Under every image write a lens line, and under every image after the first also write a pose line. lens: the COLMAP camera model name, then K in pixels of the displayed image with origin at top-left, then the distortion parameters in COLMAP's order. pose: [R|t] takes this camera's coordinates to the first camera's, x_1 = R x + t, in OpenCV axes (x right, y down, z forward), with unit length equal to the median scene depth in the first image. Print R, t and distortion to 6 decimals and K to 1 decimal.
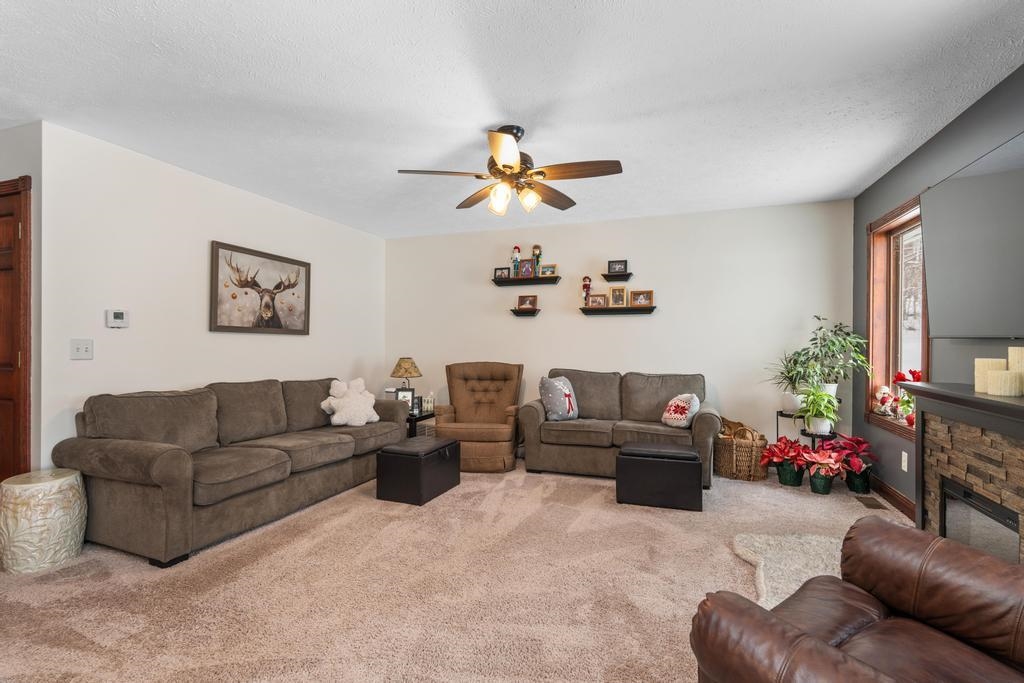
lens RADIAL K [[478.4, 0, 513.8], [0, 478.4, 341.4], [0, 0, 1]] dist [-0.008428, 0.001341]
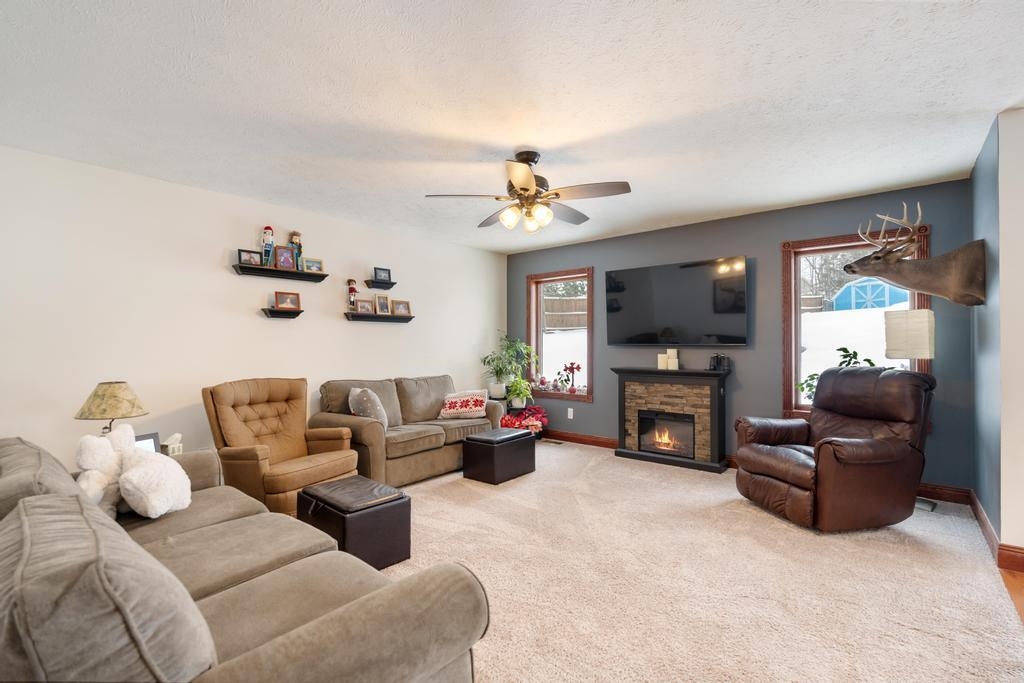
lens RADIAL K [[465.4, 0, 517.2], [0, 465.4, 339.1], [0, 0, 1]] dist [-0.005534, 0.000679]
pose [[0.334476, 0.008377, 0.942367, -0.608996], [0.004793, 0.999932, -0.010589, -0.007976], [-0.942392, 0.008059, 0.334413, 0.401322]]
